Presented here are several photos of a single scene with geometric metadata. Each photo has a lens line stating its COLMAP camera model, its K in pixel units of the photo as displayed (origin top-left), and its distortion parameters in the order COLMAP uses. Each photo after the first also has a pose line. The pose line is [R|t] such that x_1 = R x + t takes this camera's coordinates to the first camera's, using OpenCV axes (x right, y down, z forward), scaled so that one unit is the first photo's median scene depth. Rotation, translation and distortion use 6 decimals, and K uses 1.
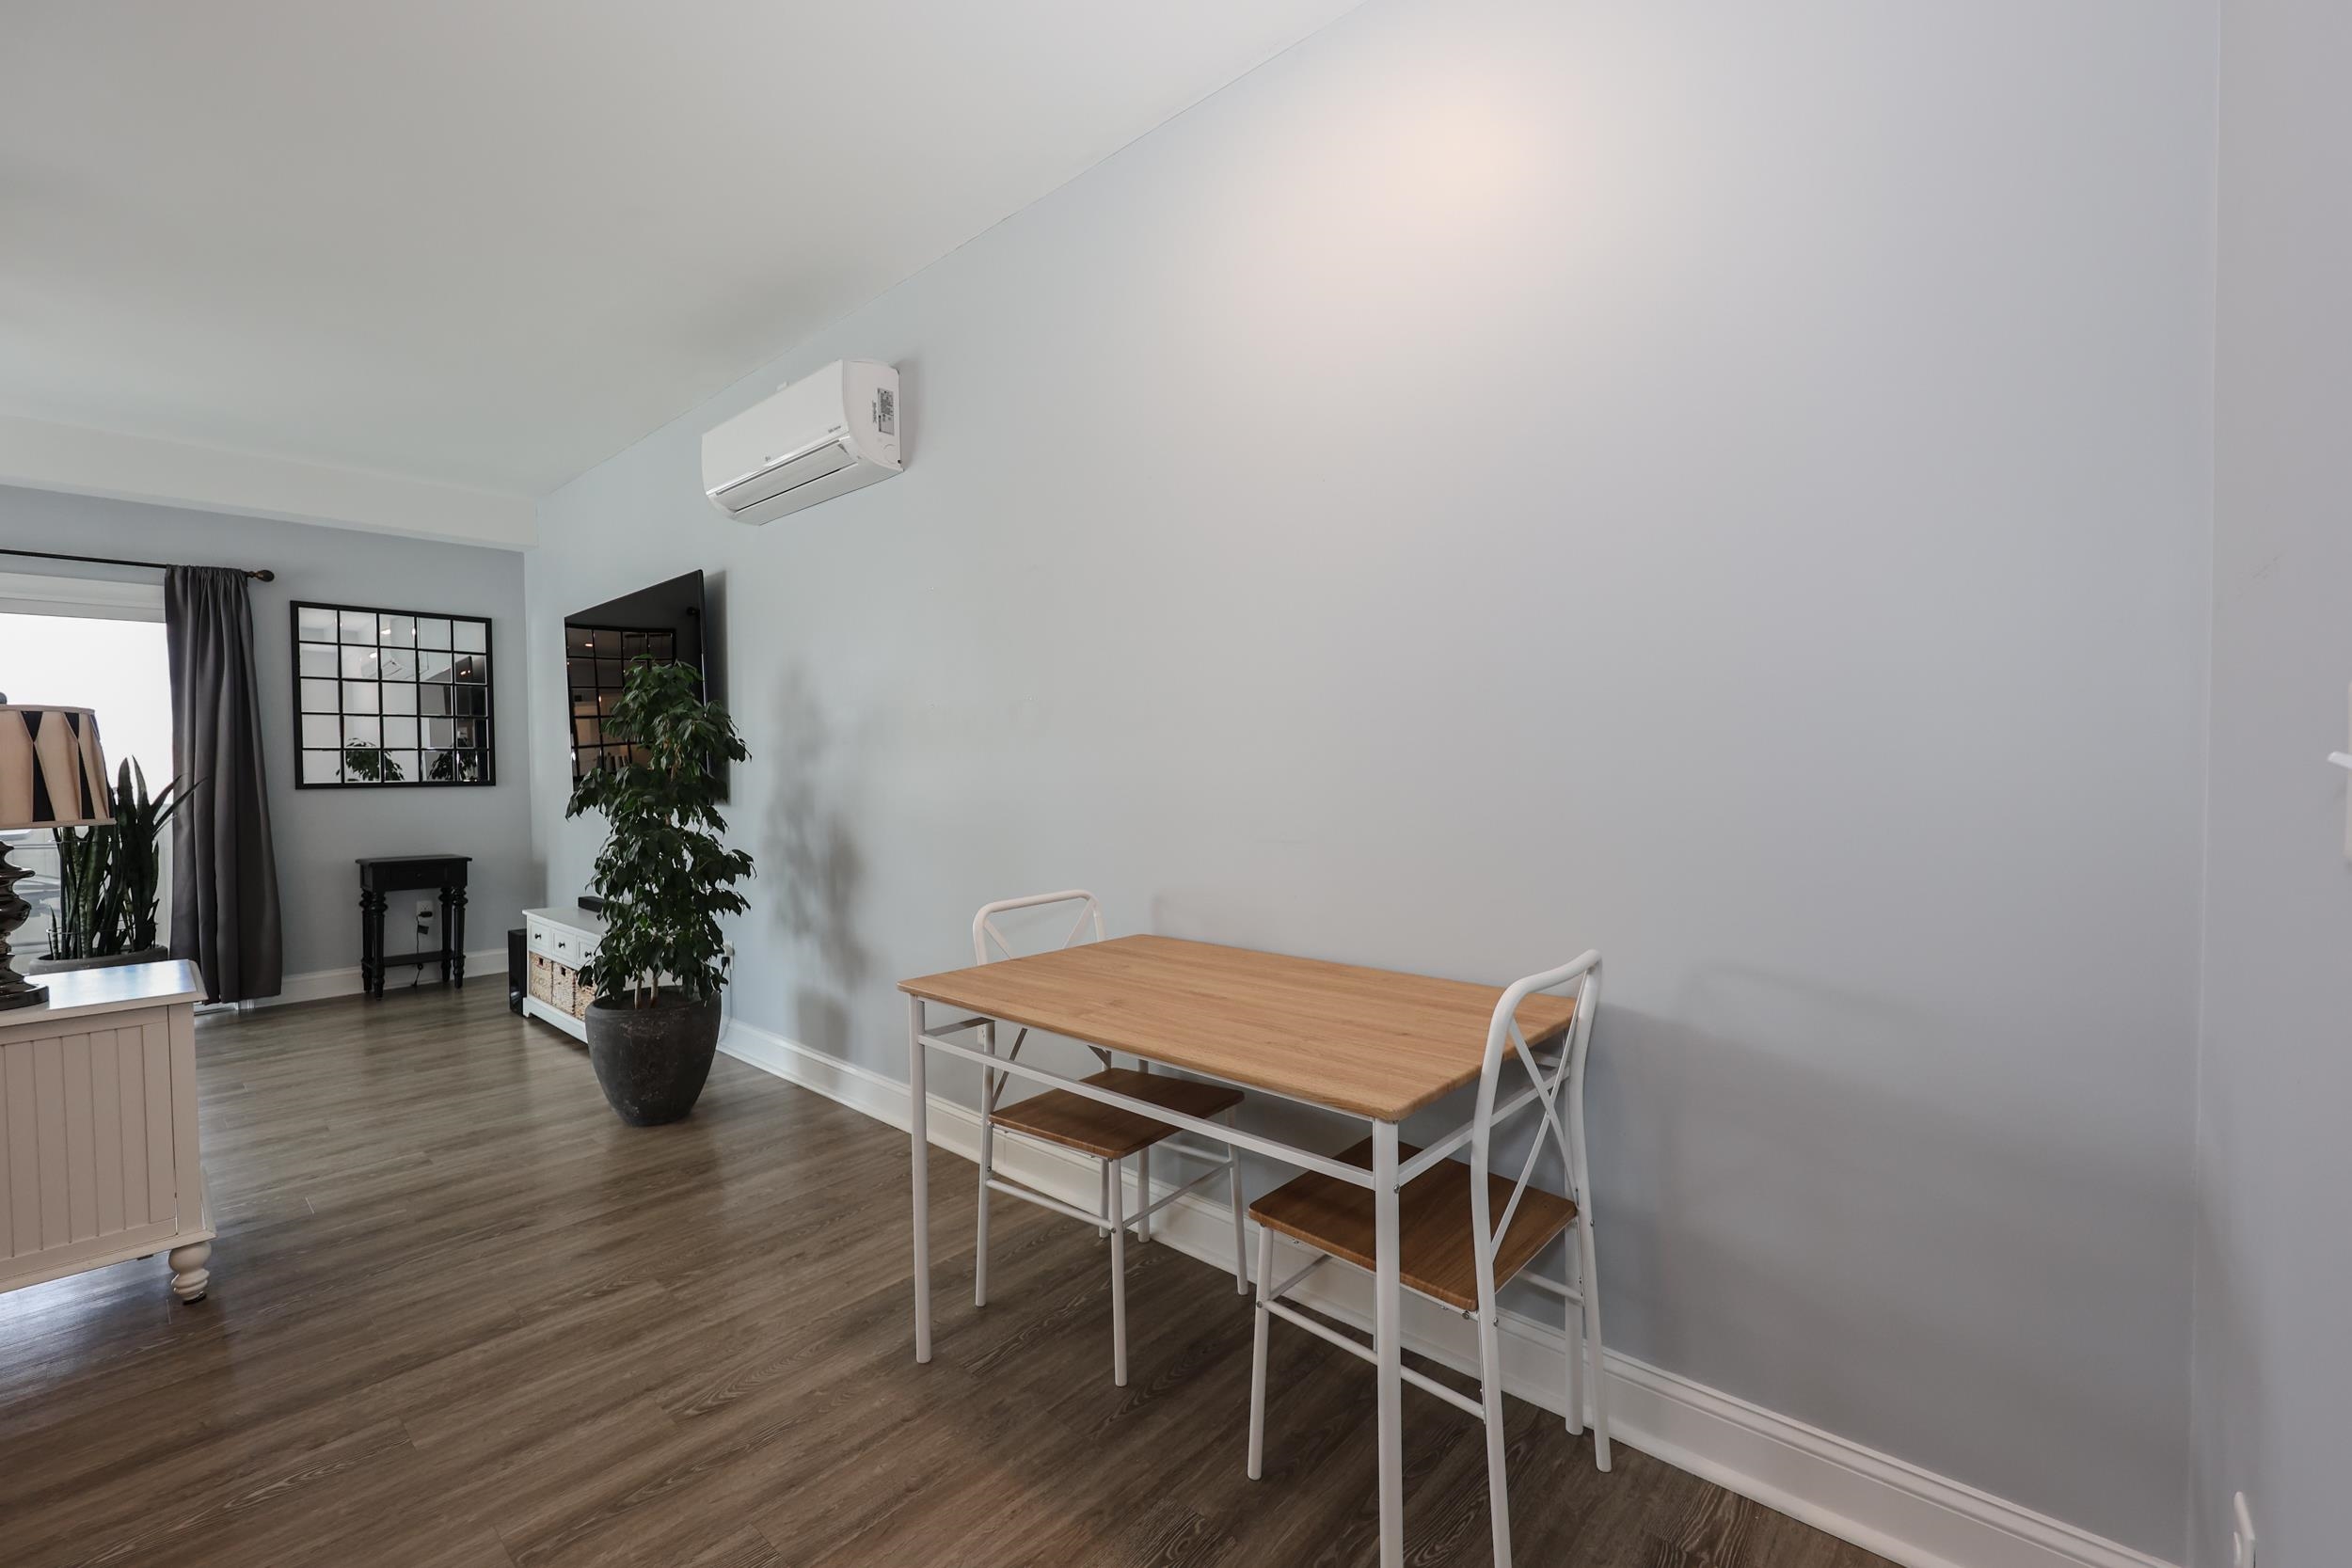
lens RADIAL K [[970.1, 0, 1170.7], [0, 970.1, 779.7], [0, 0, 1]] dist [0.014998, 0.000149]
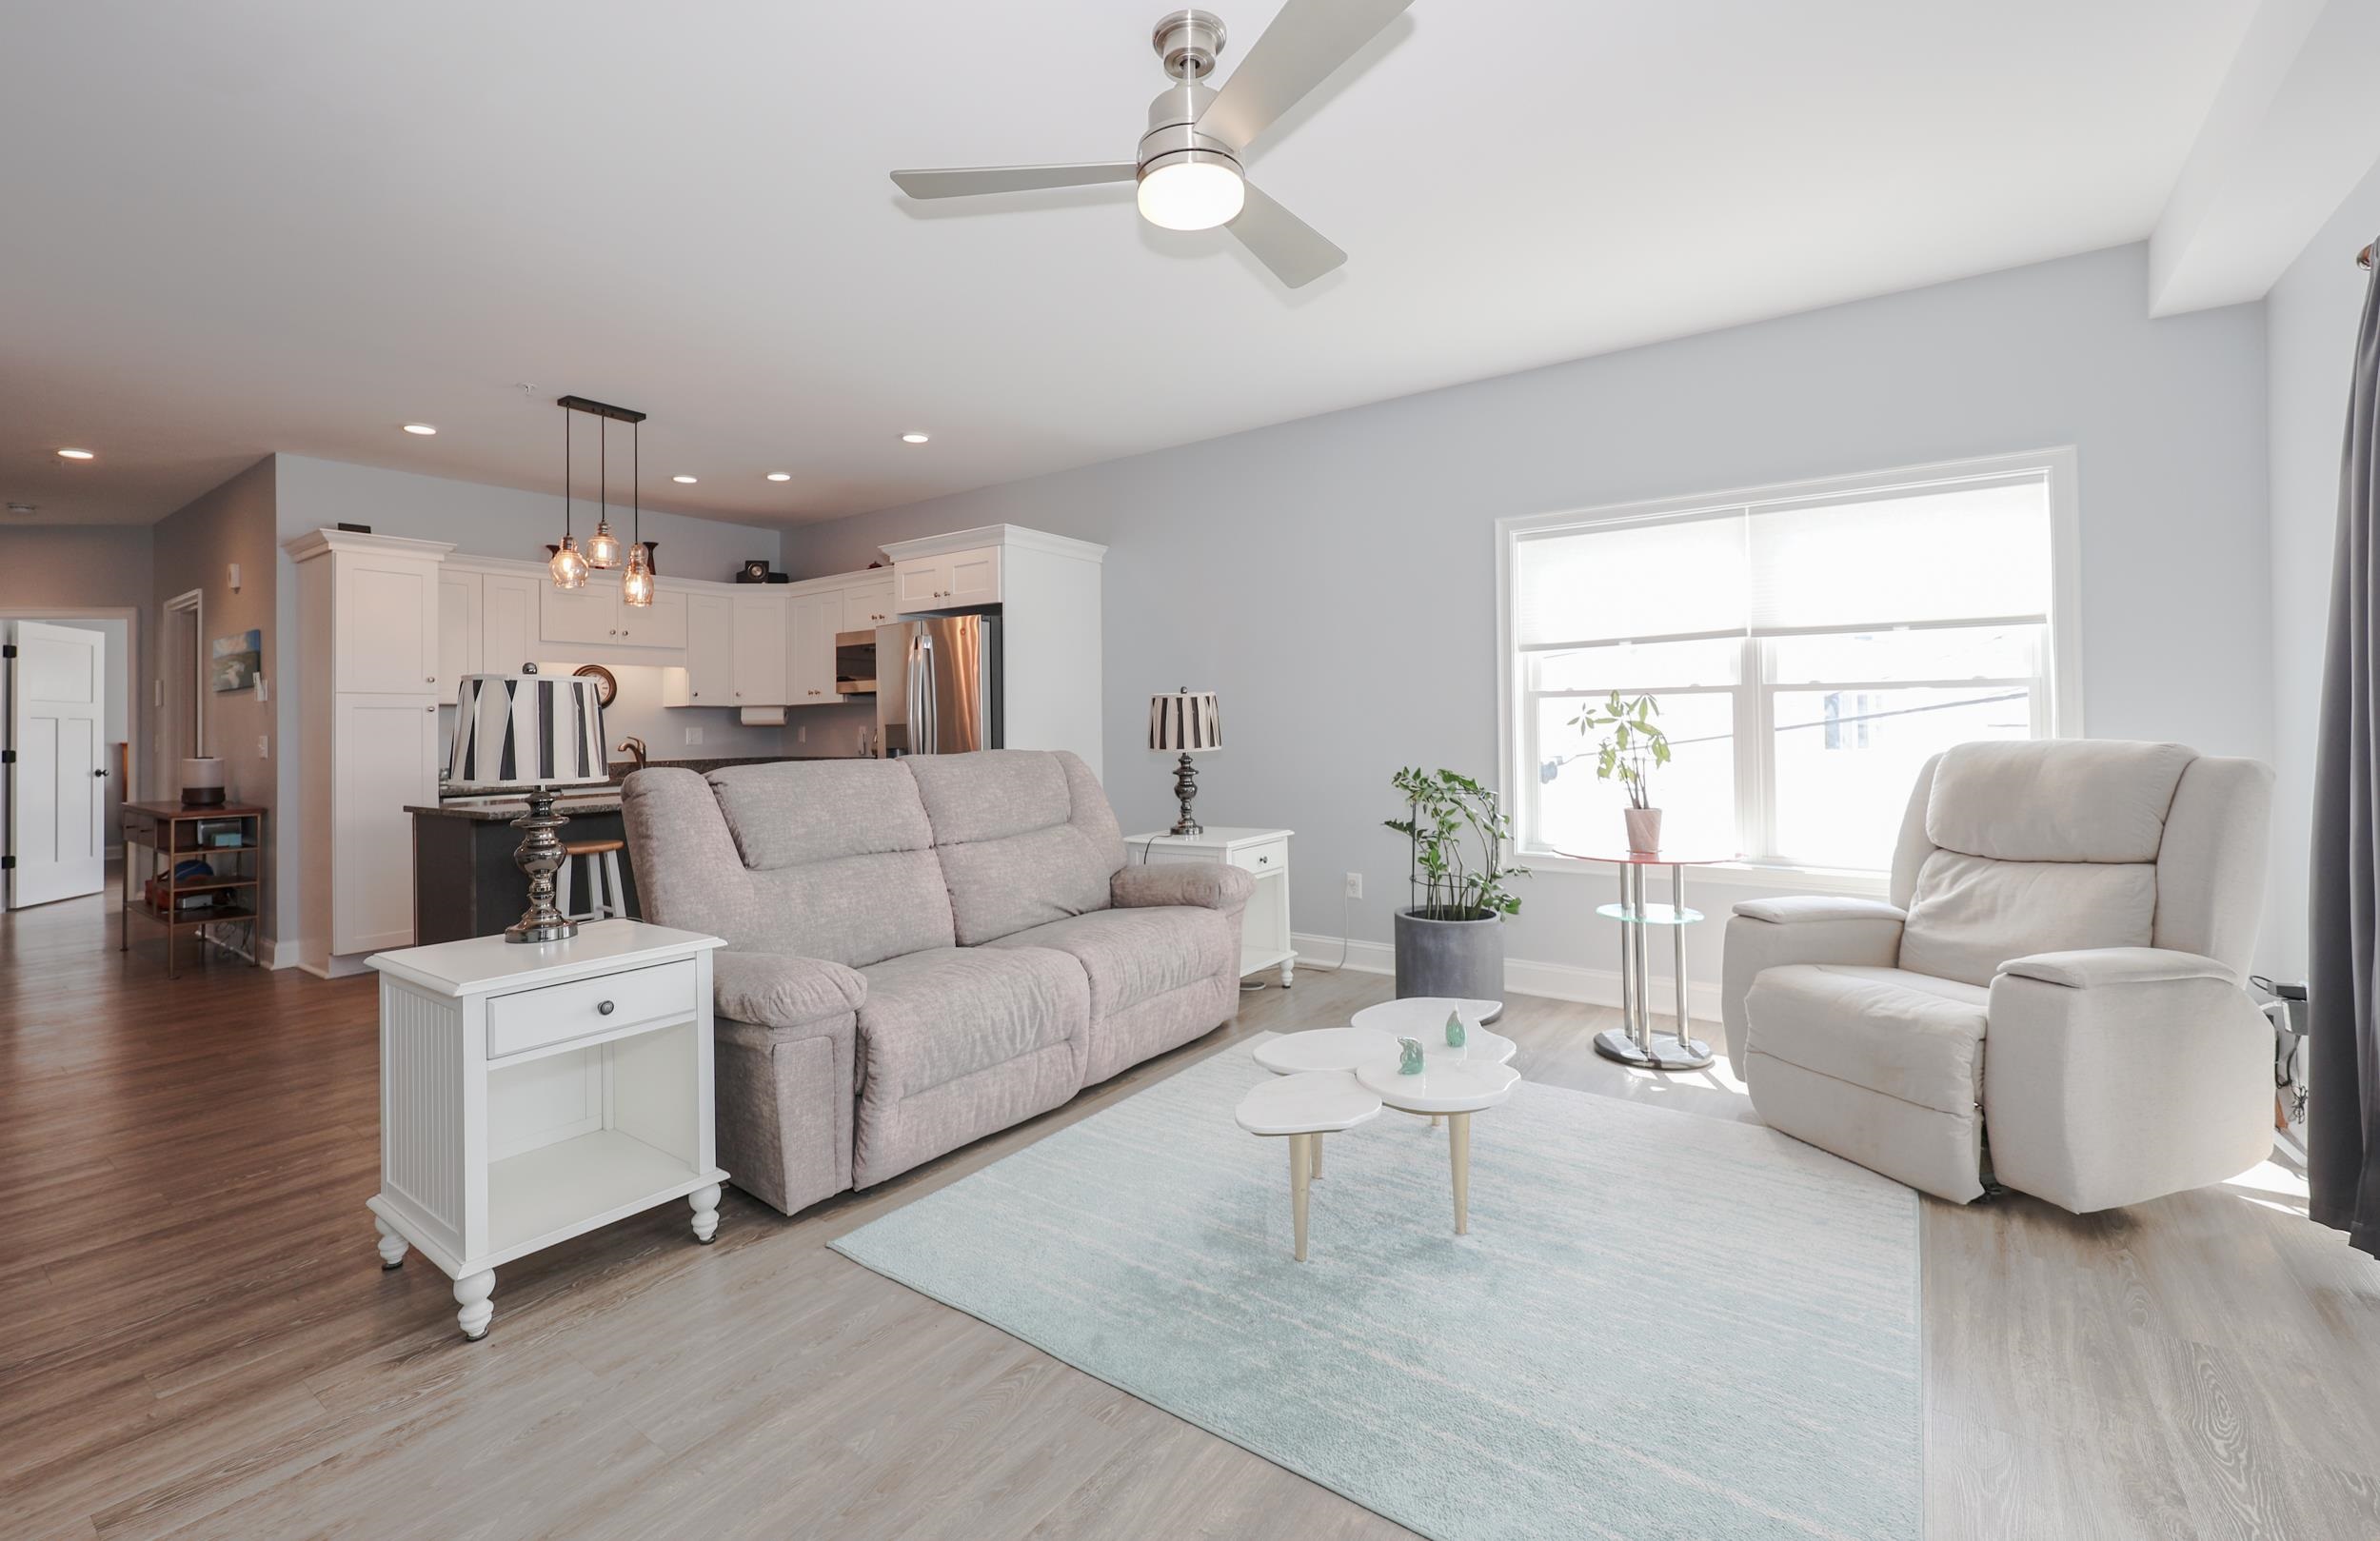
lens RADIAL K [[1018.9, 0, 1176.5], [0, 1018.9, 713.1], [0, 0, 1]] dist [-0.013118, 0.004644]
pose [[-0.993782, 0.027095, -0.107996, -1.204092], [0.026383, 0.999620, 0.008016, -0.012976], [0.108172, 0.005117, -0.994119, 1.502650]]
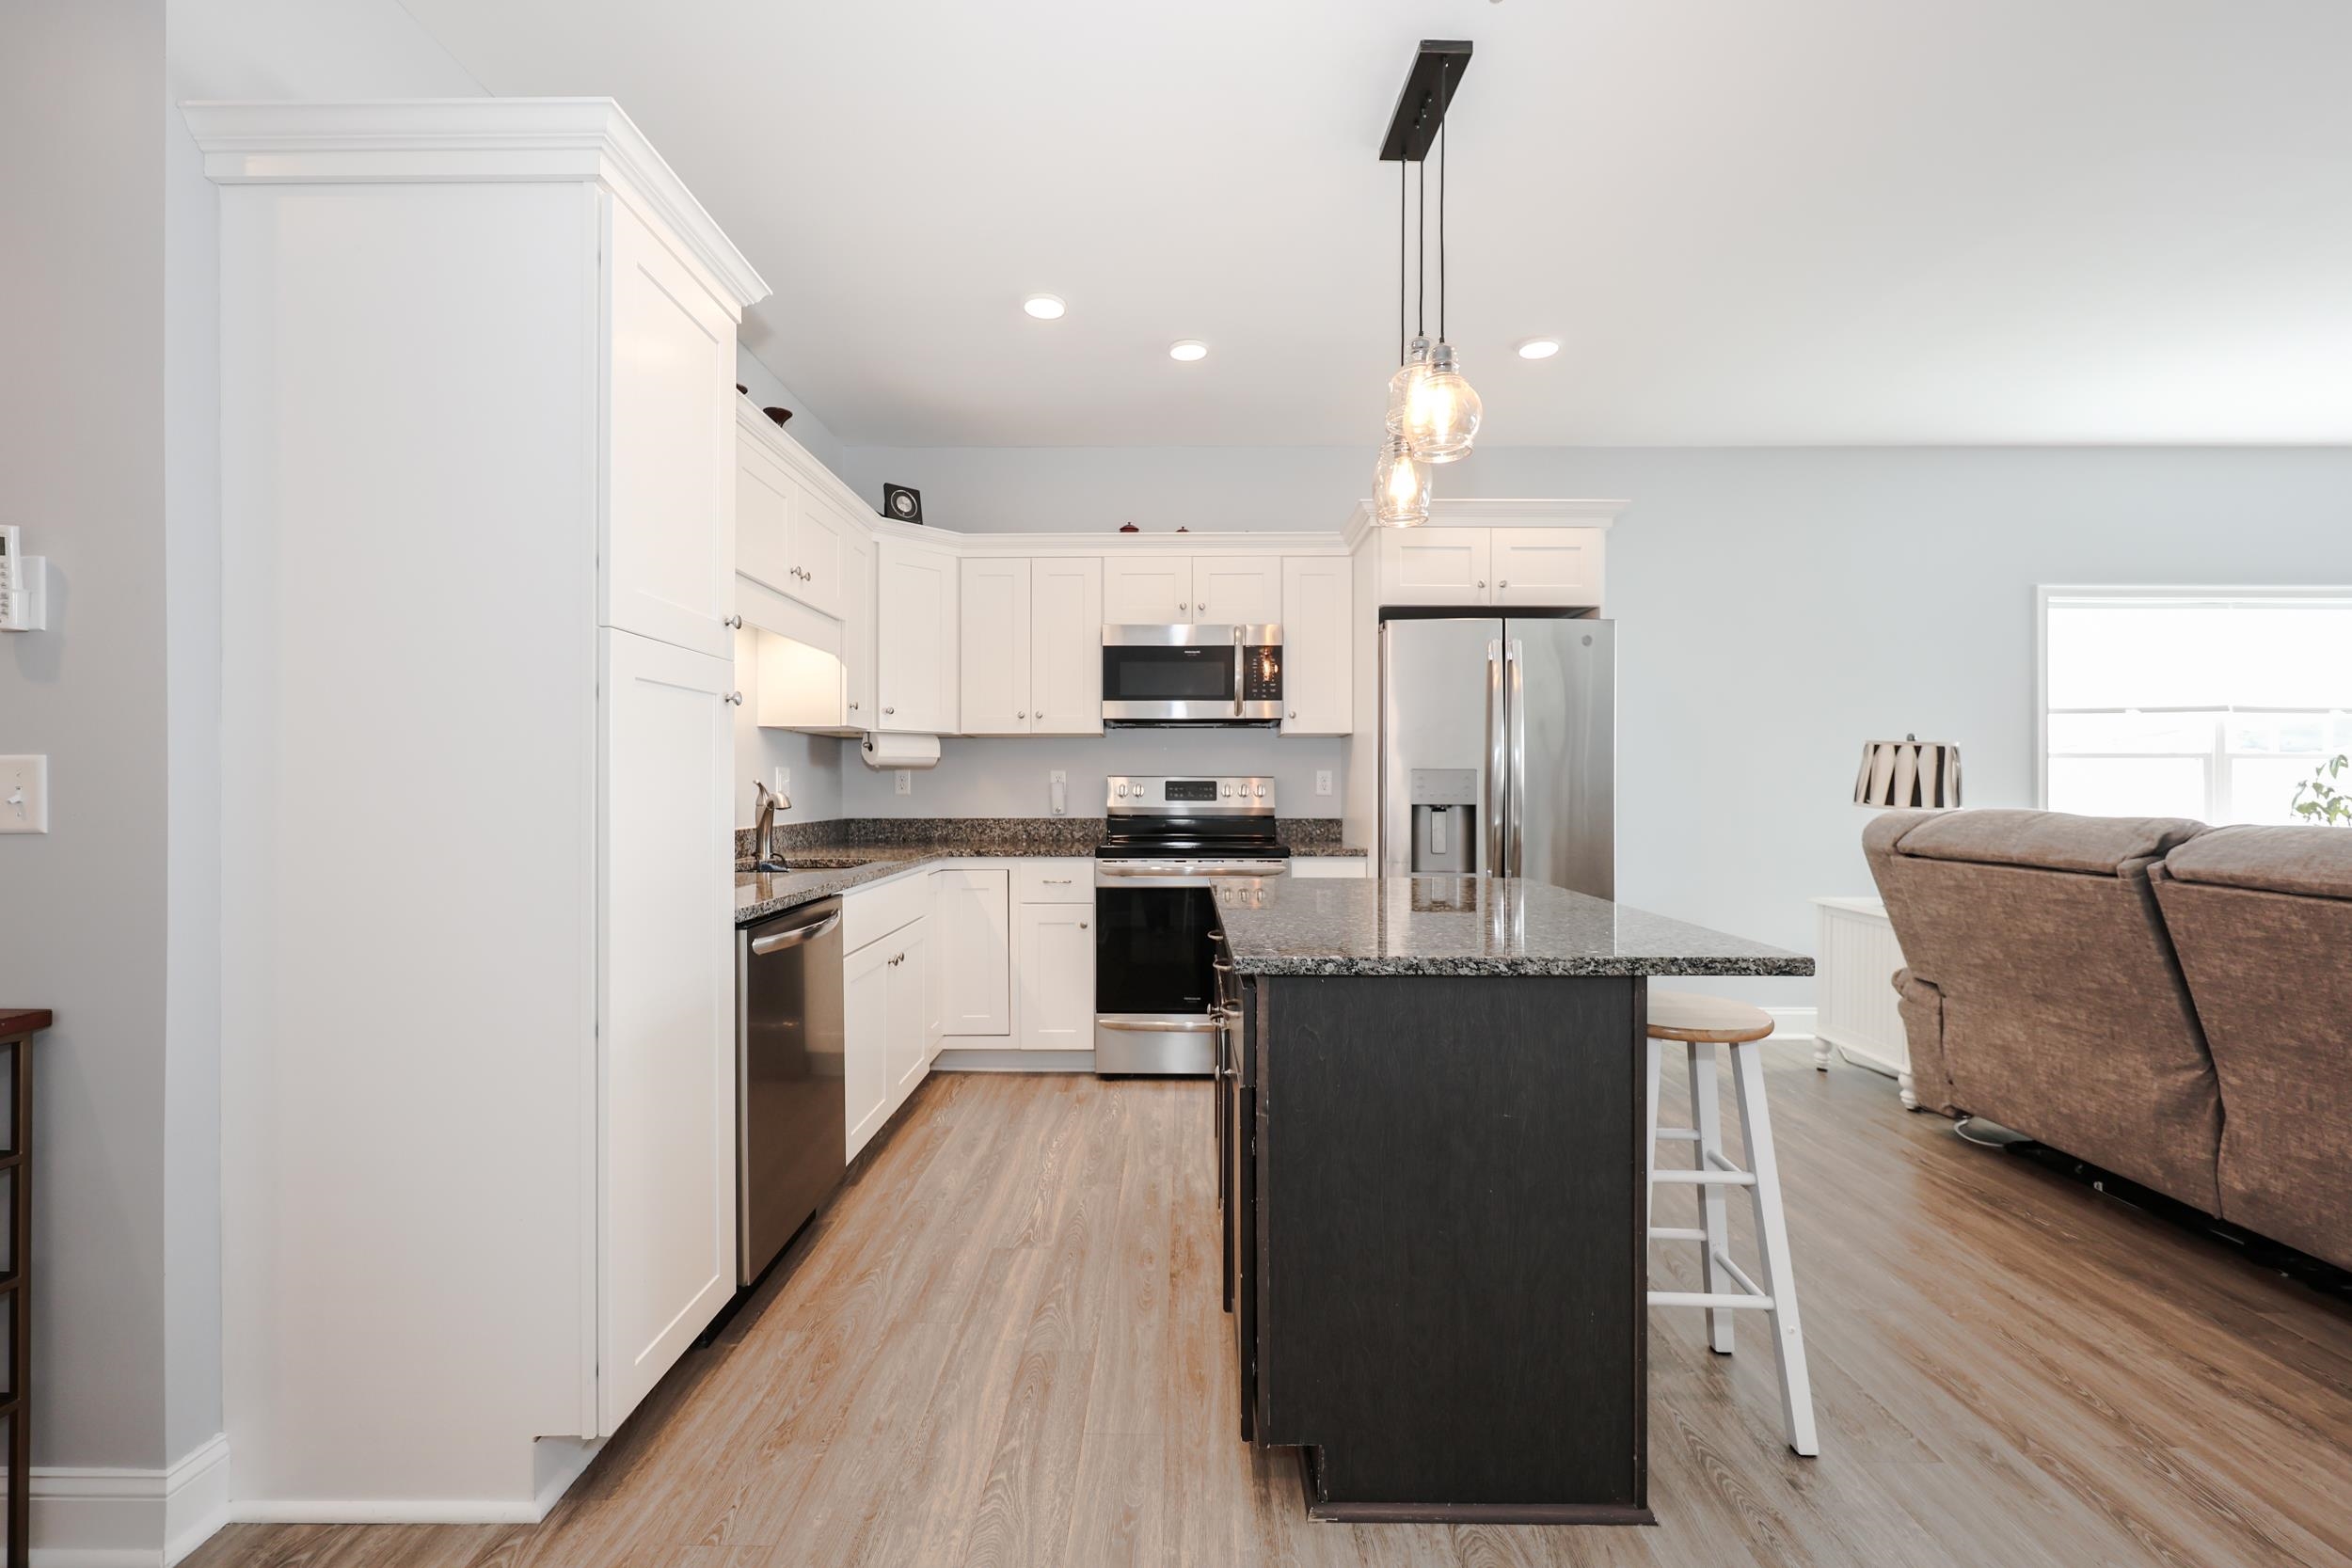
lens RADIAL K [[969.3, 0, 1176.9], [0, 969.3, 777.8], [0, 0, 1]] dist [0.000048, 0.000047]
pose [[-0.743947, 0.010838, -0.668151, 0.077471], [-0.005980, 0.999720, 0.022875, -0.007318], [0.668212, 0.021013, -0.743674, 0.313818]]
